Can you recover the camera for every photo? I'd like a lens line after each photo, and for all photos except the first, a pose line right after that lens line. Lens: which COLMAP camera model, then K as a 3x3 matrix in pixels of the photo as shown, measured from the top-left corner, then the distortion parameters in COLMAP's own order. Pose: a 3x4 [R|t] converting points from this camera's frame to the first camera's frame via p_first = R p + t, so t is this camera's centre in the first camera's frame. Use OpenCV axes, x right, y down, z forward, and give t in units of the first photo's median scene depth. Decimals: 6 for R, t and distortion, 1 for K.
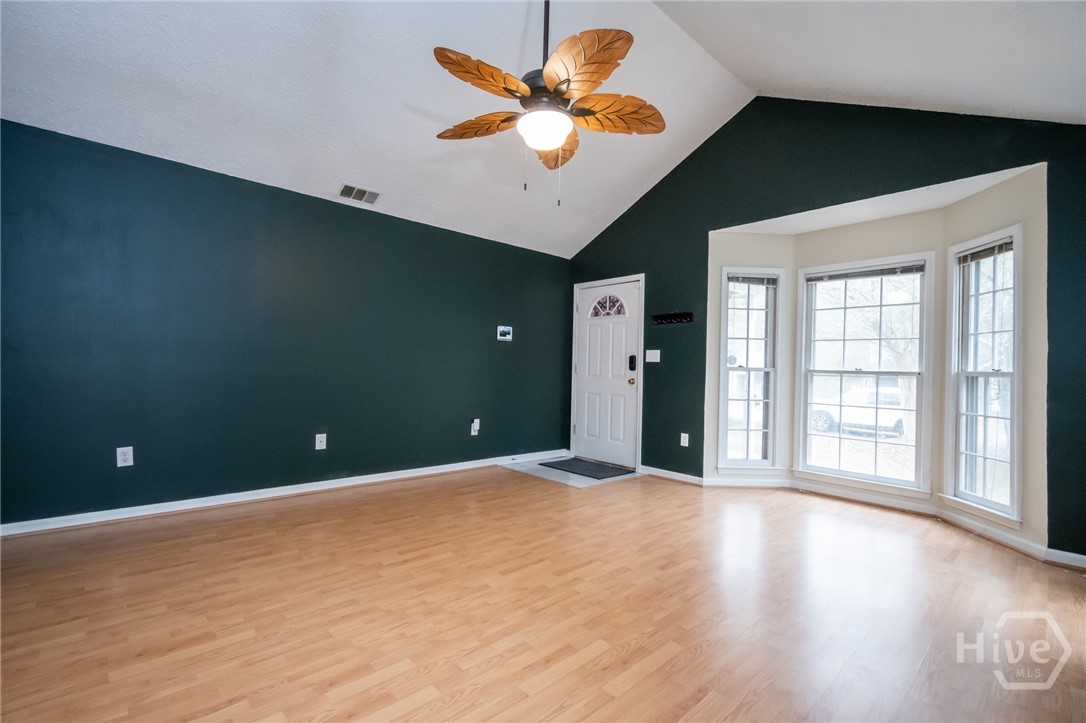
lens RADIAL K [[477.3, 0, 543.0], [0, 477.3, 361.5], [0, 0, 1]] dist [-0.002054, -0.000241]
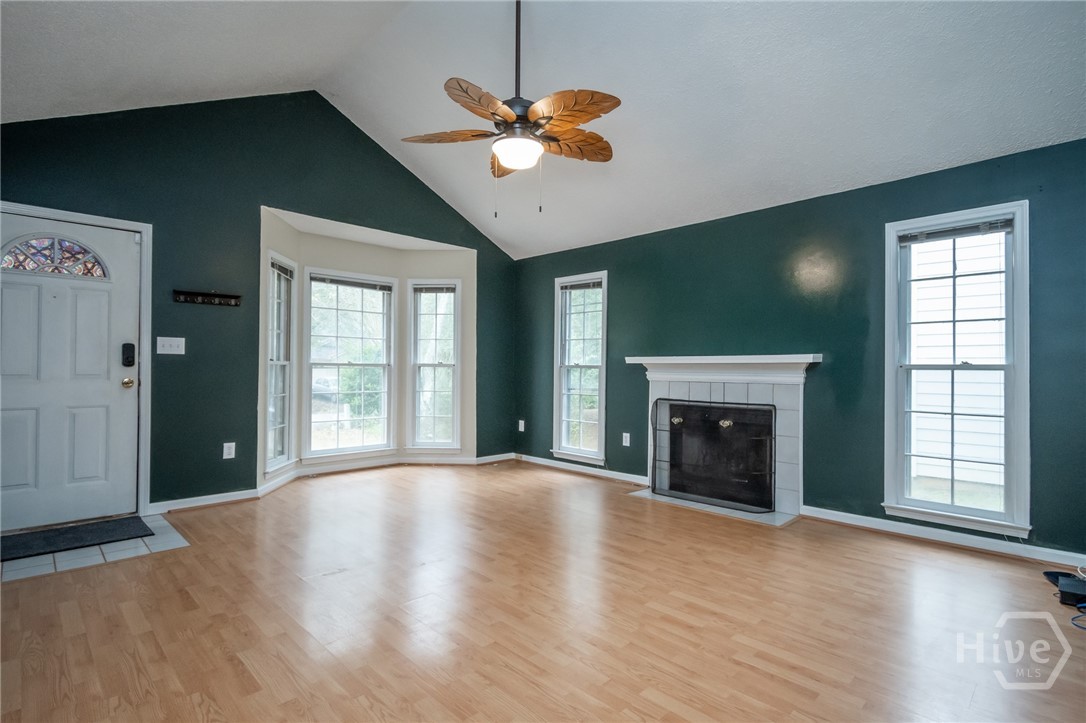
lens RADIAL K [[528.3, 0, 545.4], [0, 528.3, 360.4], [0, 0, 1]] dist [0.014198, -0.000399]
pose [[-0.039083, -0.012124, 0.999162, -0.952804], [-0.025026, 0.999625, 0.011150, -0.020672], [-0.998923, -0.024570, -0.039372, 0.759135]]
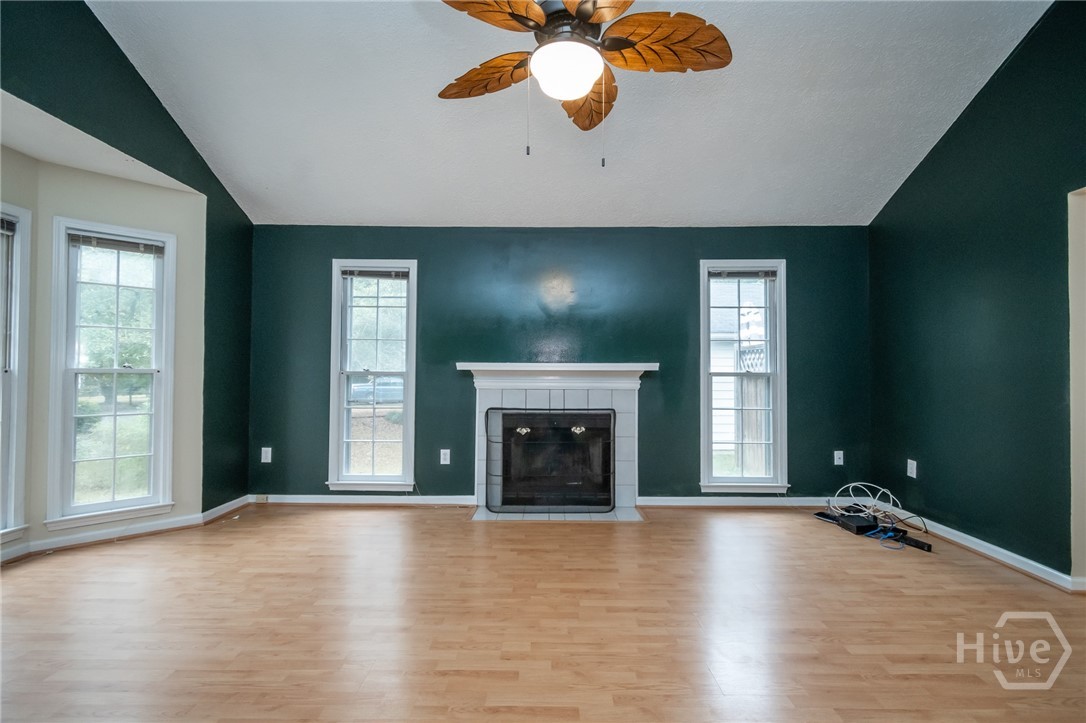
lens RADIAL K [[477.4, 0, 543.0], [0, 477.4, 361.5], [0, 0, 1]] dist [0.004981, -0.000131]
pose [[-0.732568, -0.011843, 0.680591, -0.387281], [-0.036306, 0.999105, -0.021693, -0.002531], [-0.679725, -0.040601, -0.732342, 1.224665]]
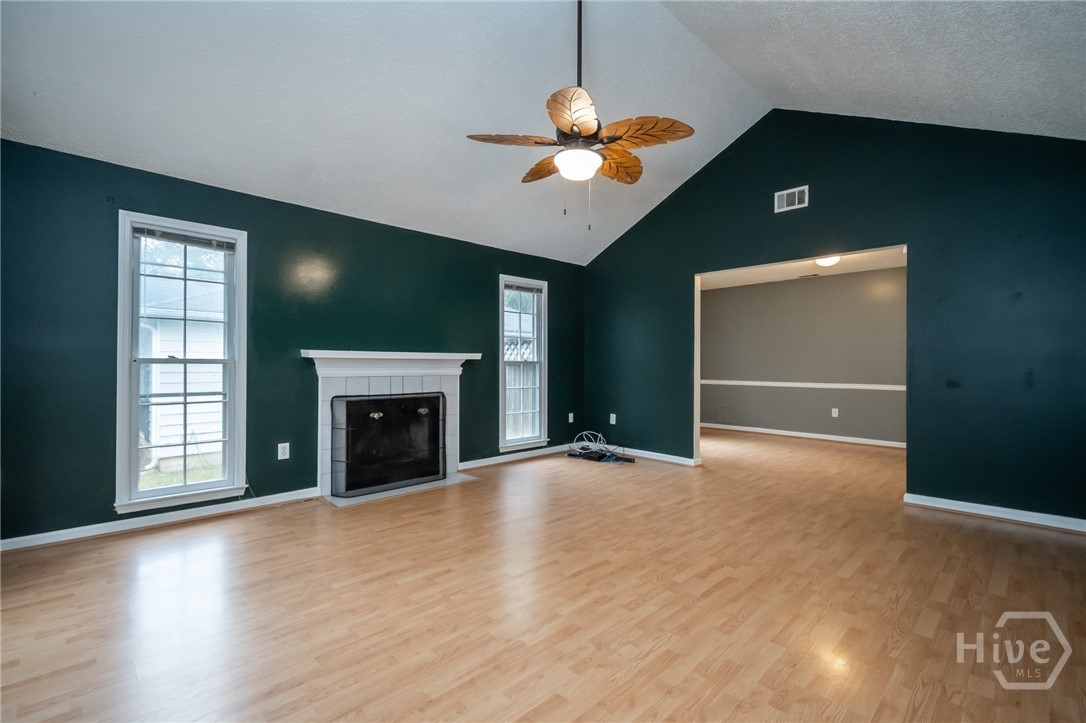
lens RADIAL K [[477.3, 0, 543.0], [0, 477.3, 361.5], [0, 0, 1]] dist [-0.002054, -0.000241]
pose [[-0.999249, -0.029397, -0.025257, 0.079505], [-0.028741, 0.999250, -0.025960, 0.024699], [0.026001, -0.025215, -0.999344, 1.677929]]
